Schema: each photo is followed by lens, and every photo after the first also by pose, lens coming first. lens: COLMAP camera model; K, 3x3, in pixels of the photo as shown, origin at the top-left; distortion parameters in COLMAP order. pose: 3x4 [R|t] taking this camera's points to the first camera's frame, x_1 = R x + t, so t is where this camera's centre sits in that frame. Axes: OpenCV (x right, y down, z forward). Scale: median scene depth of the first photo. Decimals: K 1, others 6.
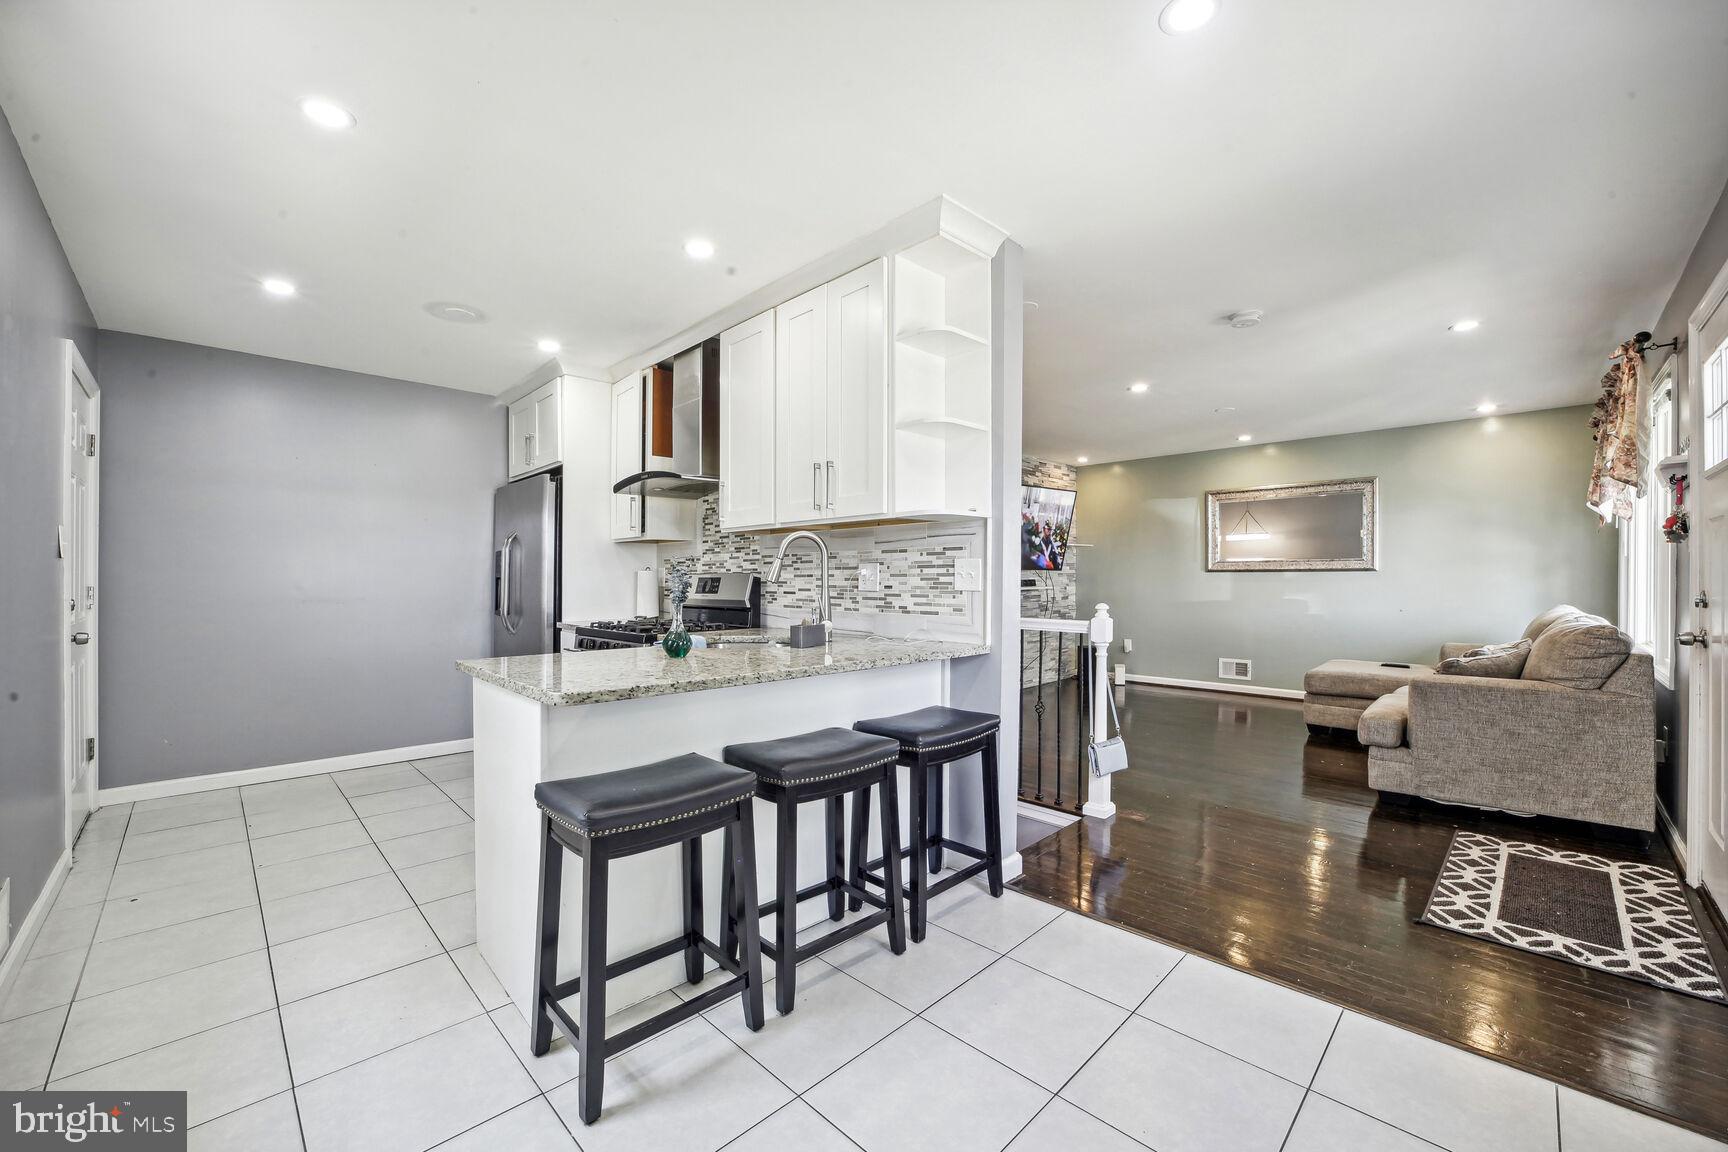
lens RADIAL K [[685.5, 0, 873.4], [0, 685.5, 578.9], [0, 0, 1]] dist [-0.001209, -0.000043]
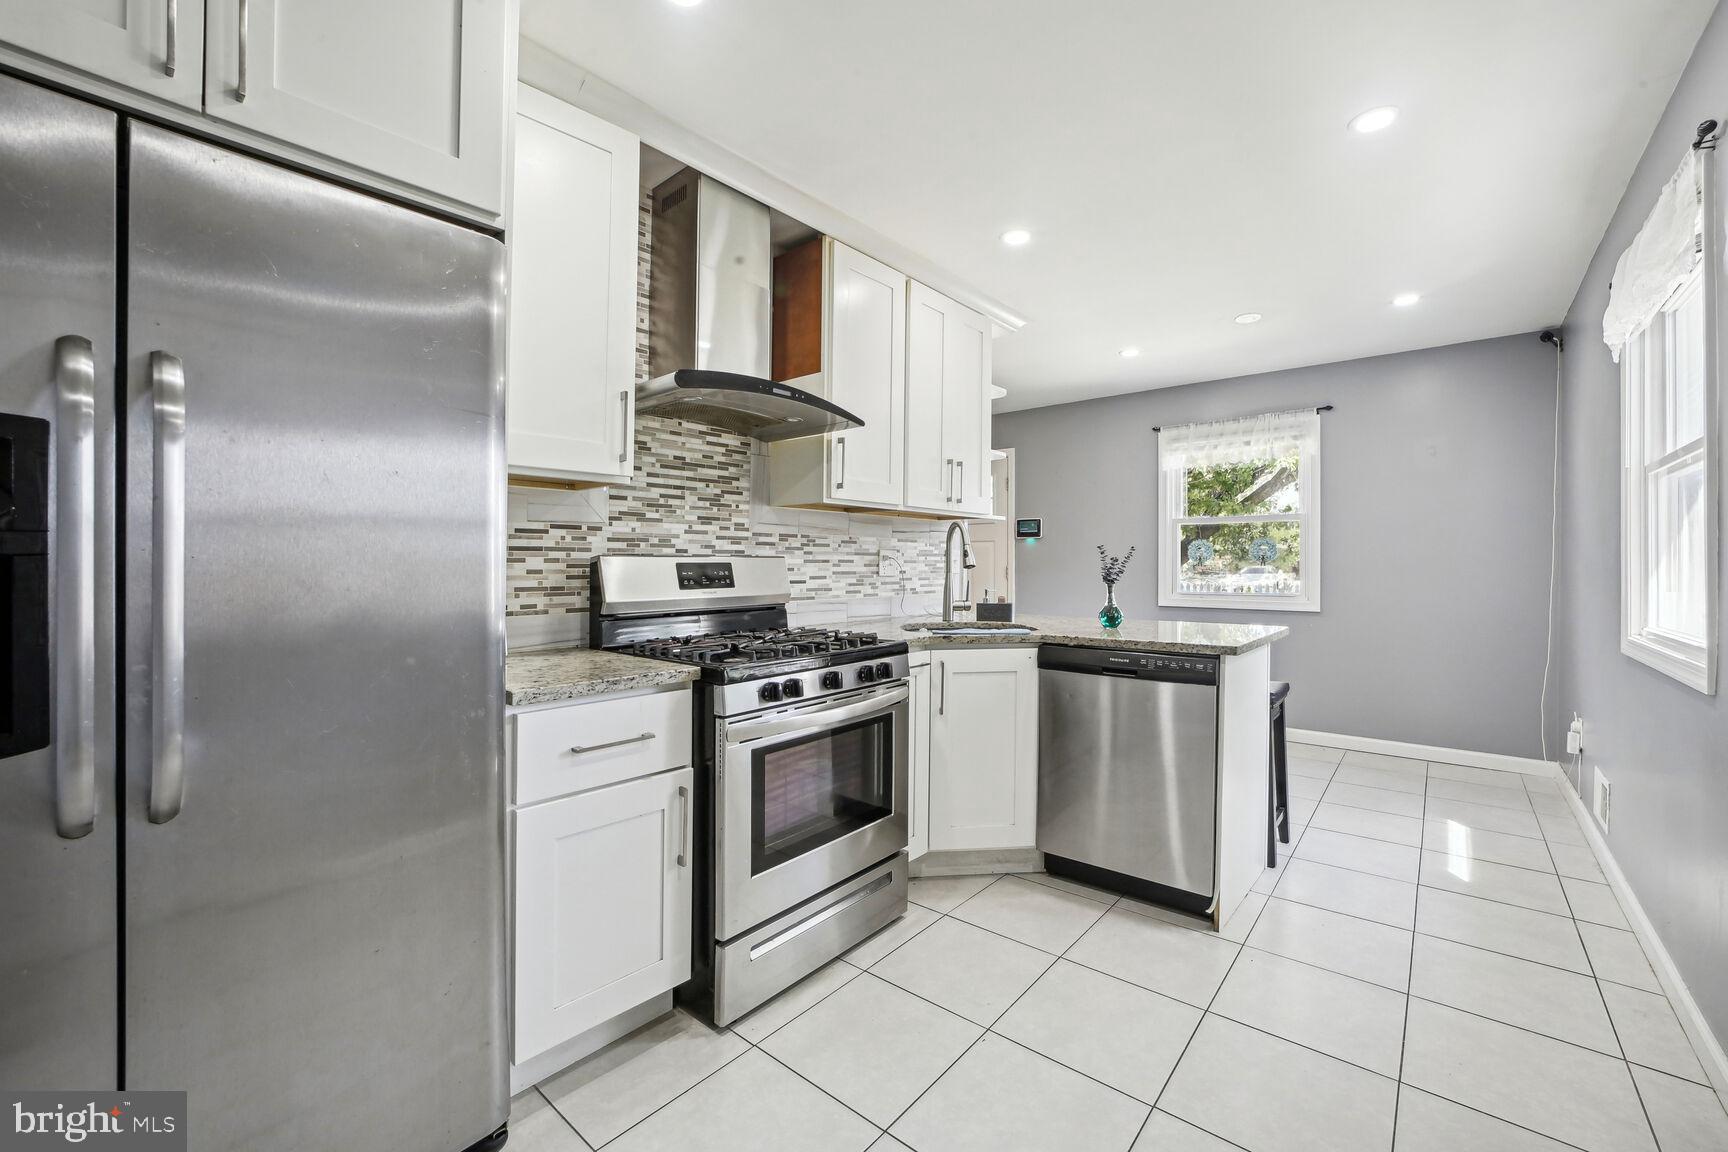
lens RADIAL K [[685.5, 0, 872.6], [0, 685.5, 567.8], [0, 0, 1]] dist [-0.001209, -0.000043]
pose [[-0.084778, -0.004274, 0.996391, -1.021512], [0.000708, 0.999990, 0.004350, -0.000071], [-0.996400, 0.001074, -0.084774, 1.064909]]
